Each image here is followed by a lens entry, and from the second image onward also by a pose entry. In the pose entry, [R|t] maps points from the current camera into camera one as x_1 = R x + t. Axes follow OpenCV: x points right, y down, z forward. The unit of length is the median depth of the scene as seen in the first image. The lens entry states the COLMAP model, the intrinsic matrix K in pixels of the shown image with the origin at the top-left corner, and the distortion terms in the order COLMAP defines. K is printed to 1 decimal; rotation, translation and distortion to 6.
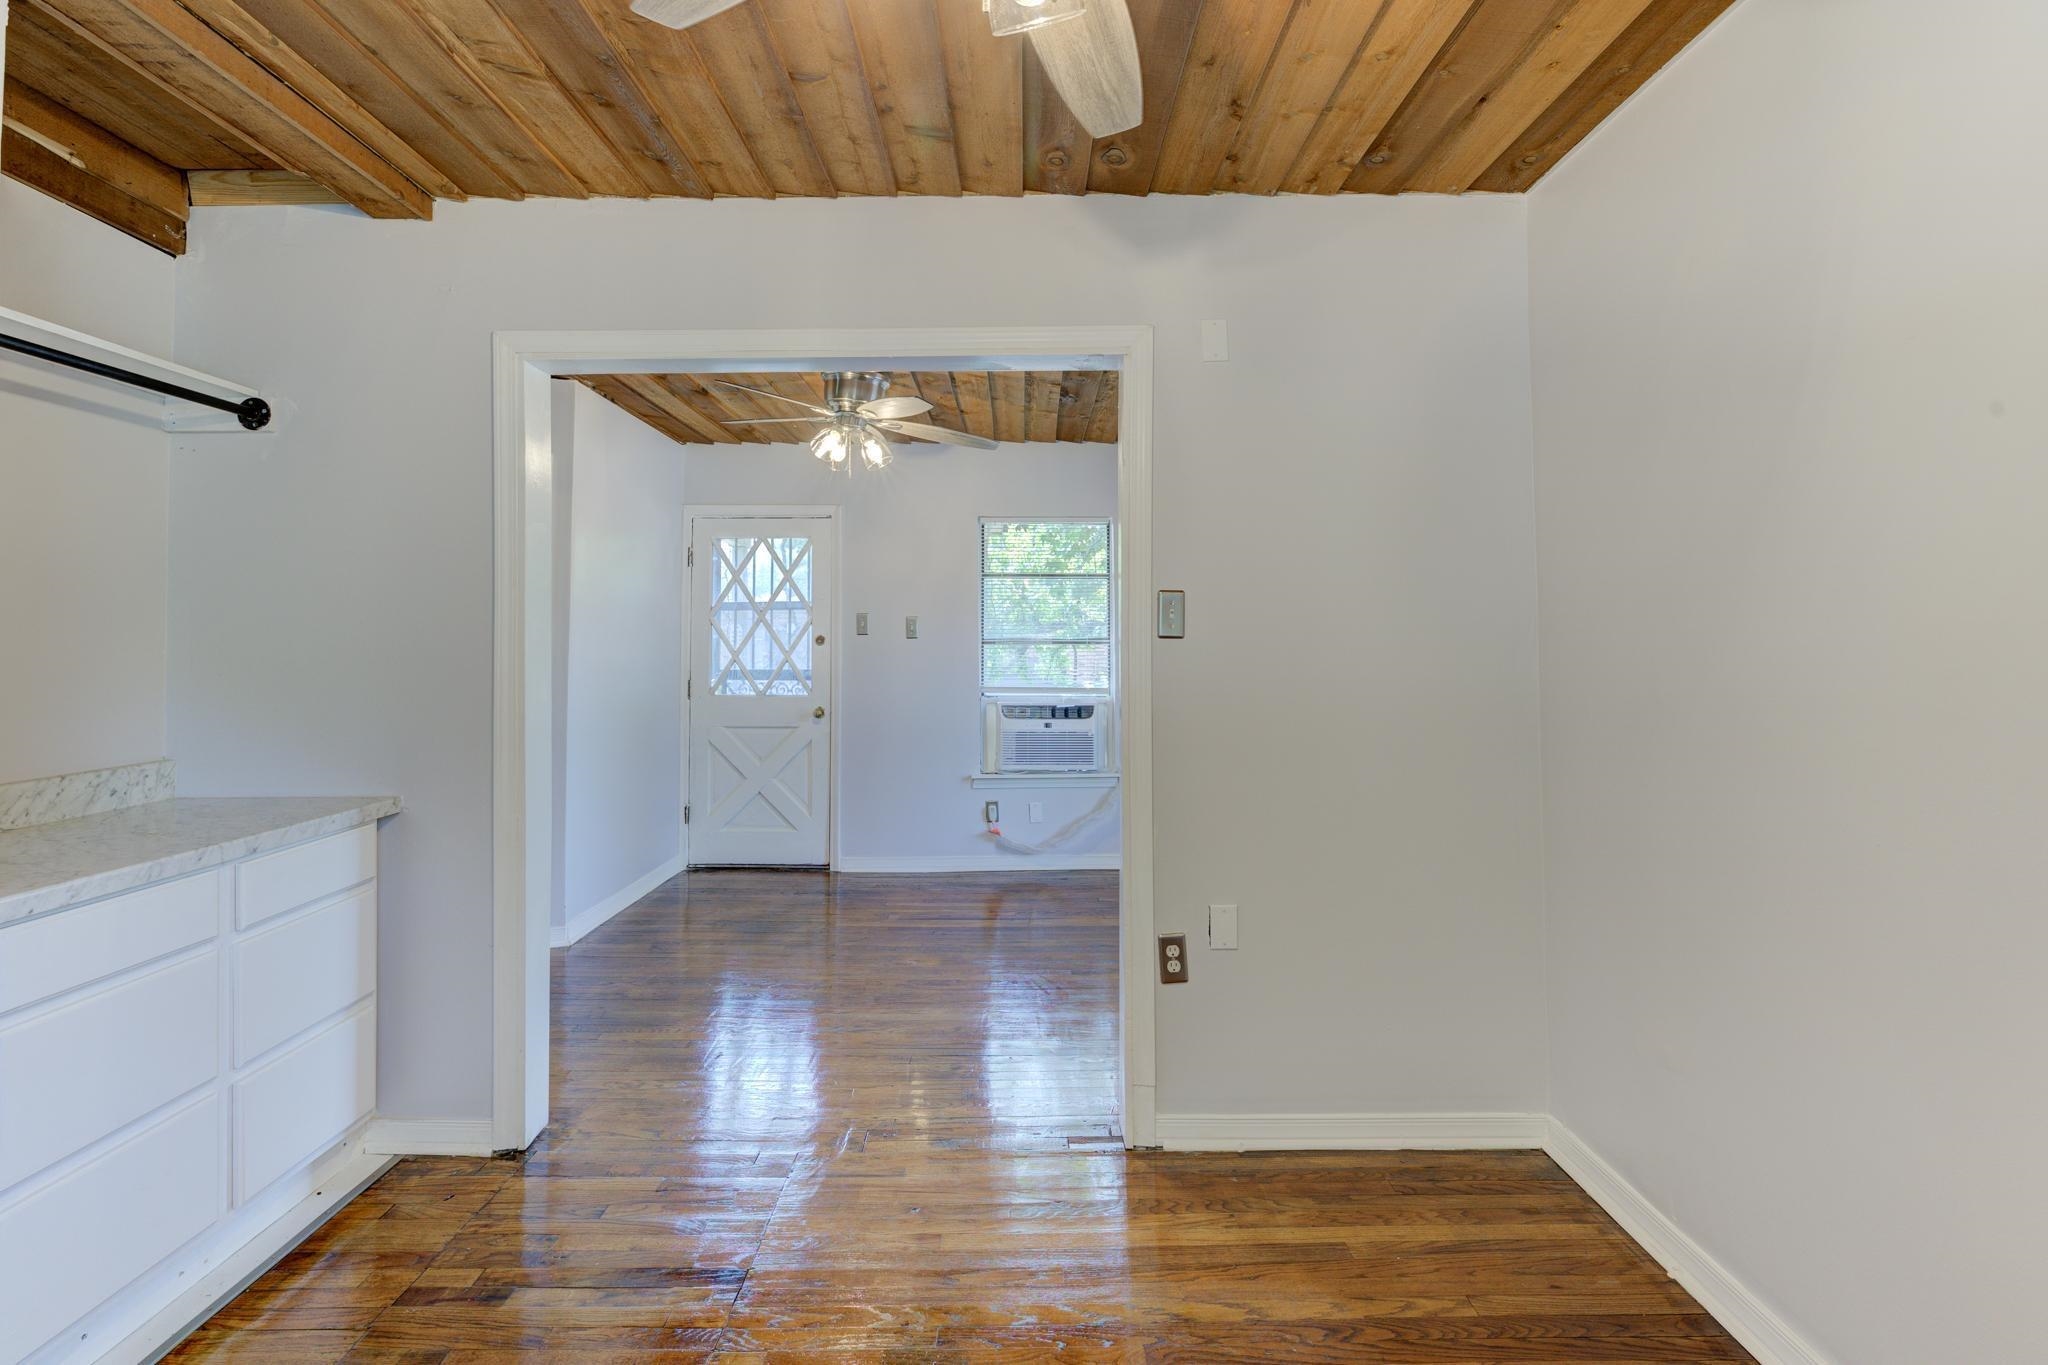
lens RADIAL K [[934.6, 0, 1032.5], [0, 934.6, 607.3], [0, 0, 1]] dist [-0.002646, 0.000105]
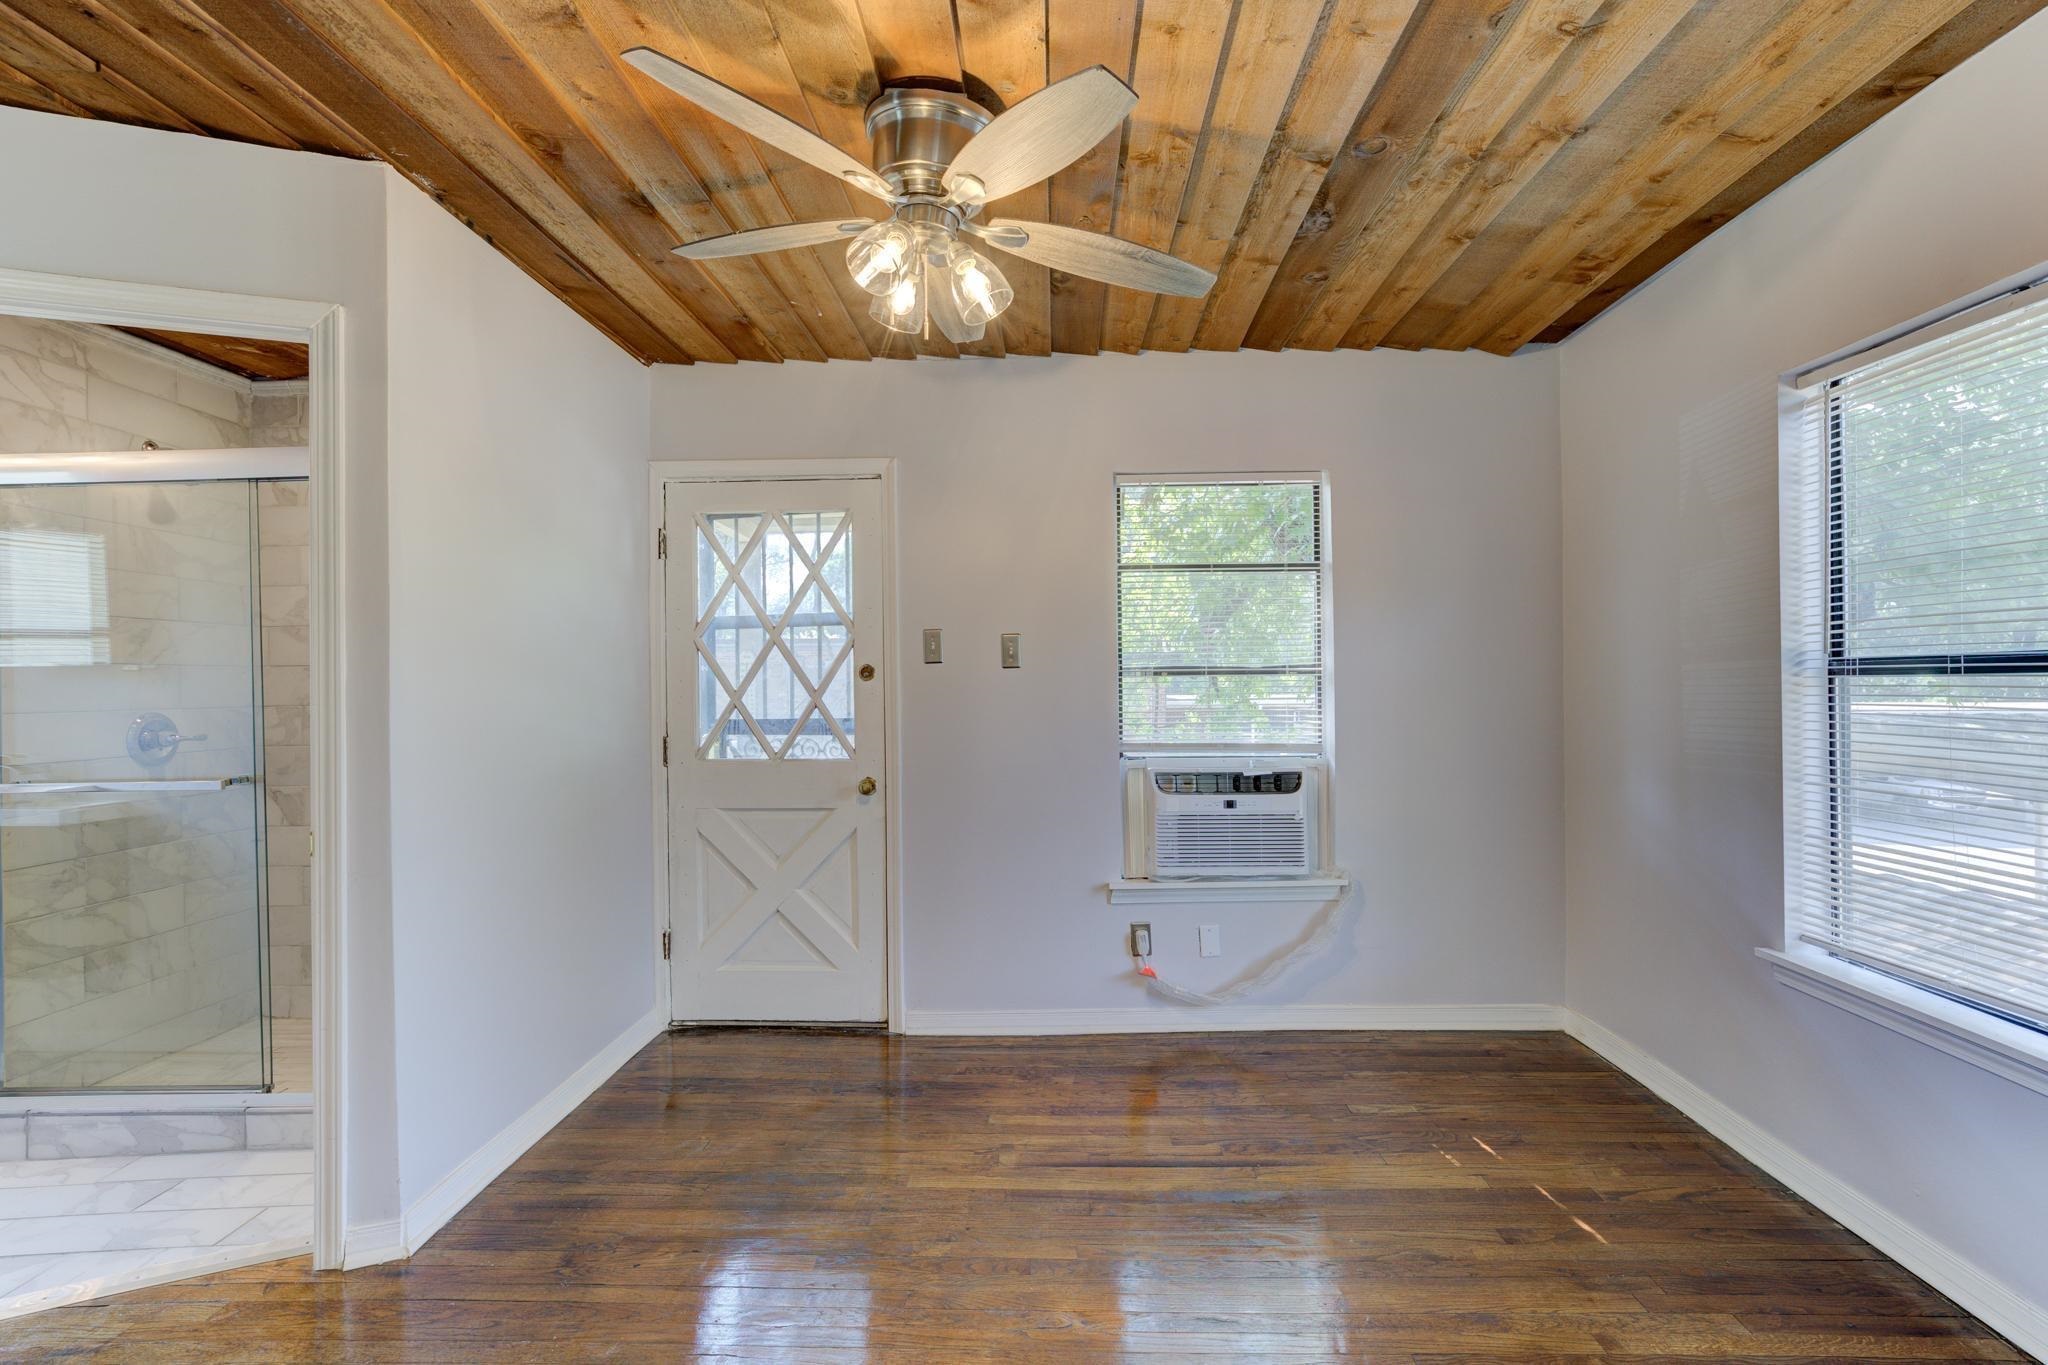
lens RADIAL K [[934.6, 0, 1029.6], [0, 934.6, 680.0], [0, 0, 1]] dist [-0.002646, 0.000105]
pose [[0.999053, -0.009759, -0.042398, -0.089836], [0.011375, 0.999212, 0.038025, 0.017499], [0.041994, -0.038471, 0.998377, 0.369776]]
